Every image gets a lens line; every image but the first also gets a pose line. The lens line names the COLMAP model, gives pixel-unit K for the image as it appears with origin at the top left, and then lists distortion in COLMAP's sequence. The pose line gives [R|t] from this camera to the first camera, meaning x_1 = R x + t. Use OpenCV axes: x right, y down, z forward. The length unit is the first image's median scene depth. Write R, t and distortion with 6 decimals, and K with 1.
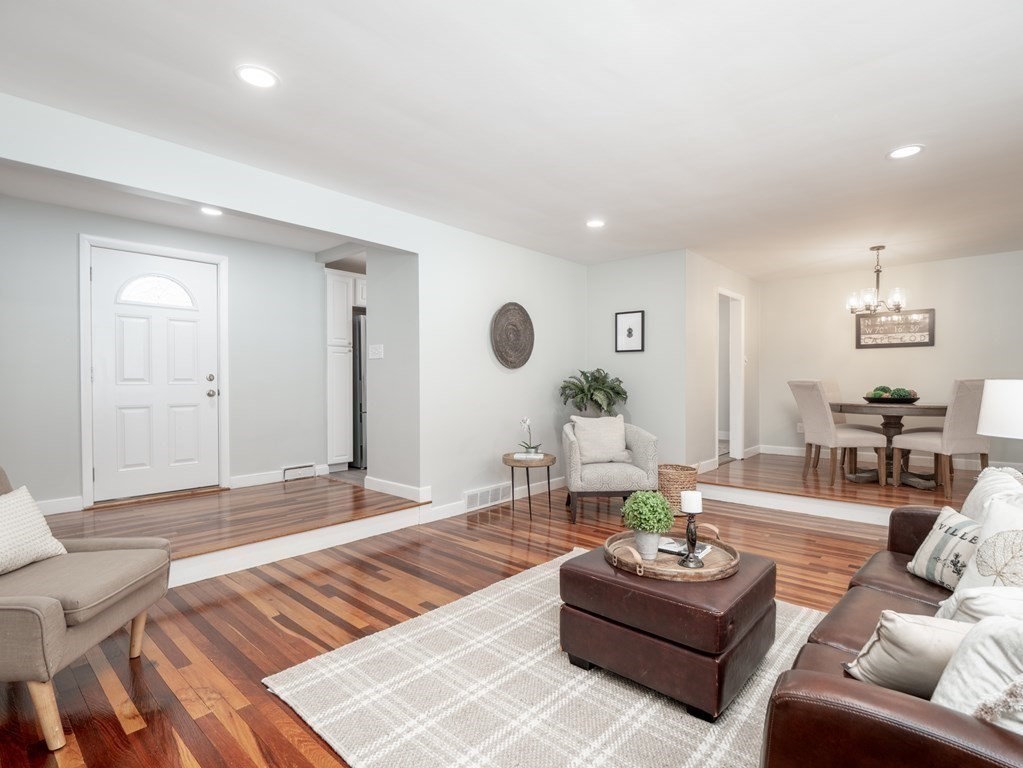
lens RADIAL K [[517.1, 0, 508.9], [0, 517.1, 384.5], [0, 0, 1]] dist [-0.002338, -0.010196]
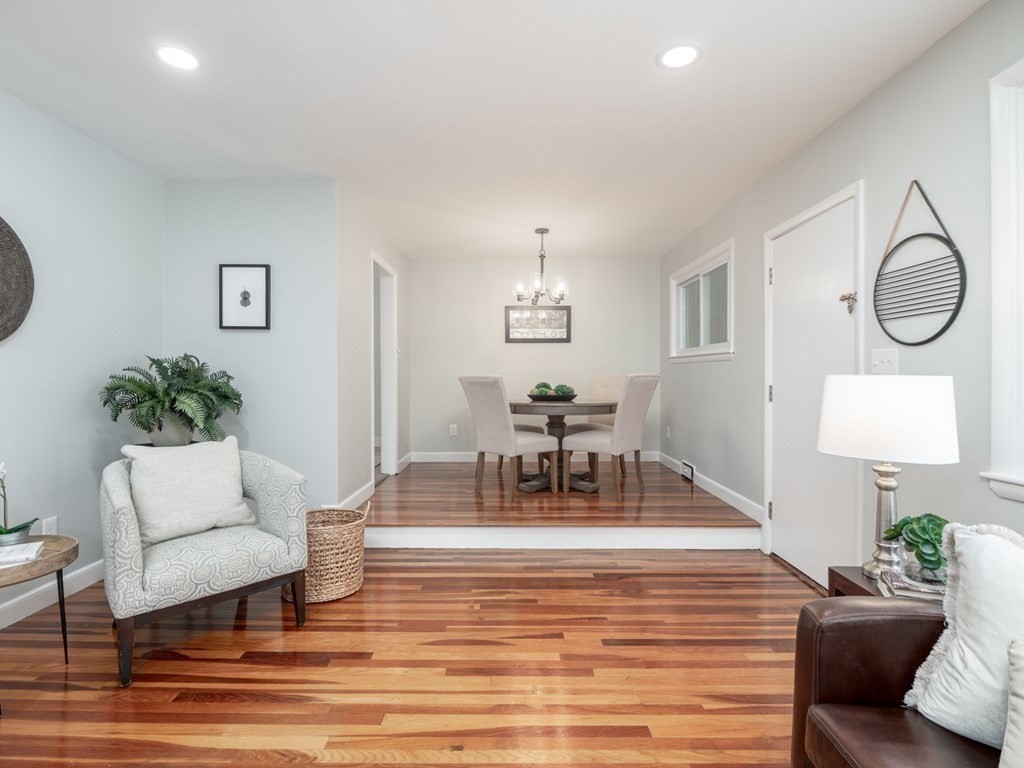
lens RADIAL K [[517.6, 0, 505.9], [0, 517.6, 380.9], [0, 0, 1]] dist [-0.002338, -0.010196]
pose [[0.753346, -0.003281, 0.657616, 0.065745], [0.002688, 0.999995, 0.001909, -0.001870], [-0.657619, 0.000330, 0.753350, 0.351482]]
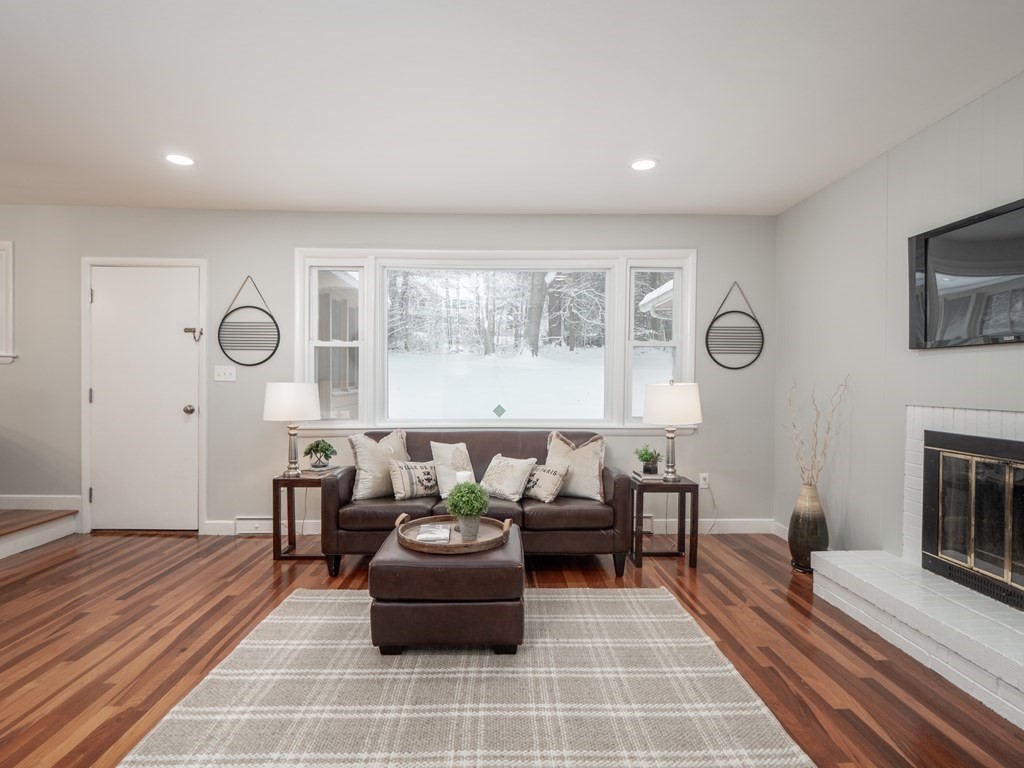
lens RADIAL K [[538.0, 0, 532.6], [0, 538.0, 386.0], [0, 0, 1]] dist [-0.006618, -0.003496]
pose [[-0.708797, -0.006759, 0.705380, -0.275357], [0.000401, 0.999950, 0.009984, -0.006062], [-0.705413, 0.007359, -0.708759, 0.714672]]
